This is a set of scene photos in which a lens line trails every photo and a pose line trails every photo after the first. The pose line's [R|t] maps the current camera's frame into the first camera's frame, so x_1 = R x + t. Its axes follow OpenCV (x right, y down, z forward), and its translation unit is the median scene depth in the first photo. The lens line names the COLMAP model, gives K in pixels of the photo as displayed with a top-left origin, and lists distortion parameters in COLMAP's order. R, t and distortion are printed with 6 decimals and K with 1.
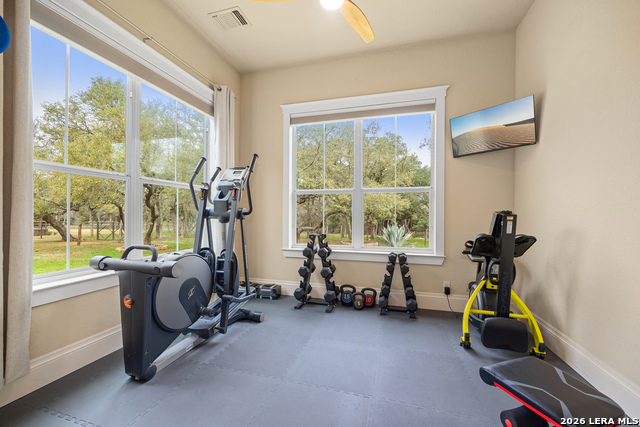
lens RADIAL K [[258.2, 0, 320.0], [0, 258.2, 213.5], [0, 0, 1]] dist [0.000480, 0.000037]
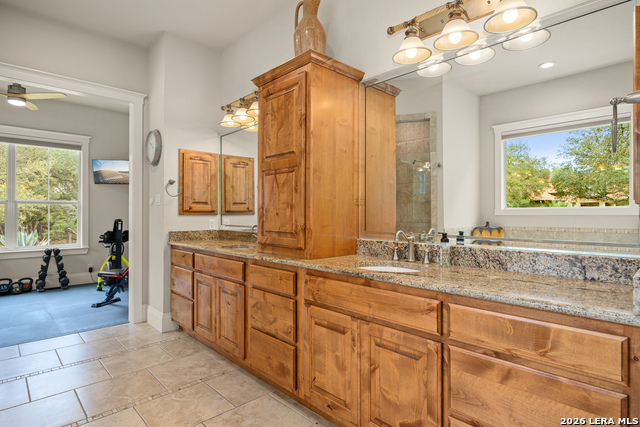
lens RADIAL K [[343.4, 0, 320.0], [0, 343.4, 213.5], [0, 0, 1]] dist [0.000085, 0.000217]
pose [[0.517826, -0.004832, 0.855472, -0.538091], [0.000539, 0.999986, 0.005322, -0.046095], [-0.855486, -0.002295, 0.517821, -1.203589]]
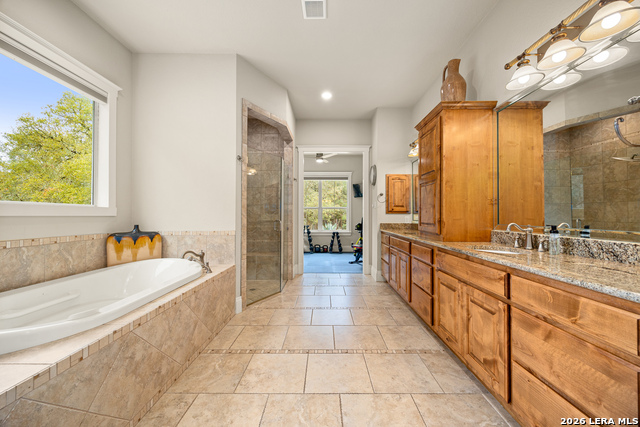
lens RADIAL K [[242.1, 0, 319.9], [0, 242.1, 214.8], [0, 0, 1]] dist [0.000476, 0.000054]
pose [[0.968633, -0.005437, 0.248435, -0.495679], [0.004948, 0.999984, 0.002593, -0.034131], [-0.248445, -0.001282, 0.968645, -1.441362]]
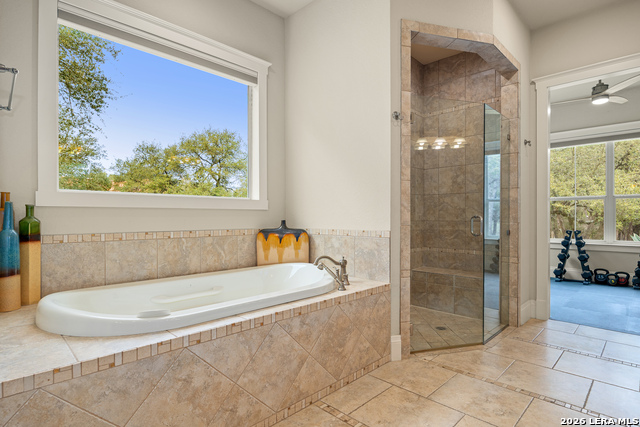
lens RADIAL K [[332.7, 0, 320.4], [0, 332.7, 217.8], [0, 0, 1]] dist [-0.007377, -0.000777]
pose [[0.869259, -0.006035, -0.494321, -0.320803], [0.009684, 0.999941, 0.004822, -0.009110], [0.494263, -0.008979, 0.869266, -1.249559]]
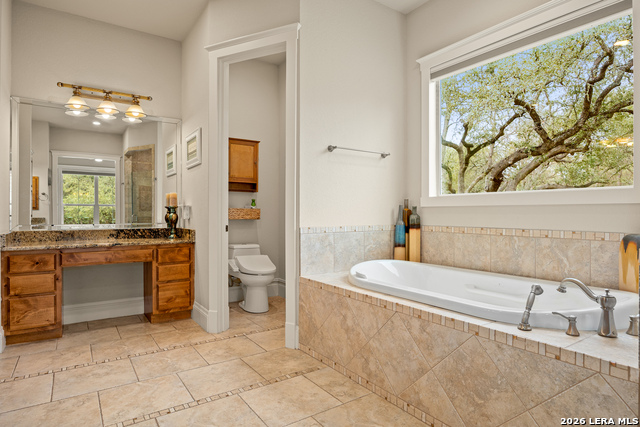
lens RADIAL K [[369.6, 0, 328.9], [0, 369.6, 213.5], [0, 0, 1]] dist [-0.019241, -0.000111]
pose [[-0.635859, -0.008089, -0.771763, -0.061533], [-0.002728, 0.999962, -0.008233, -0.003252], [0.771801, -0.003129, -0.635857, -0.447732]]
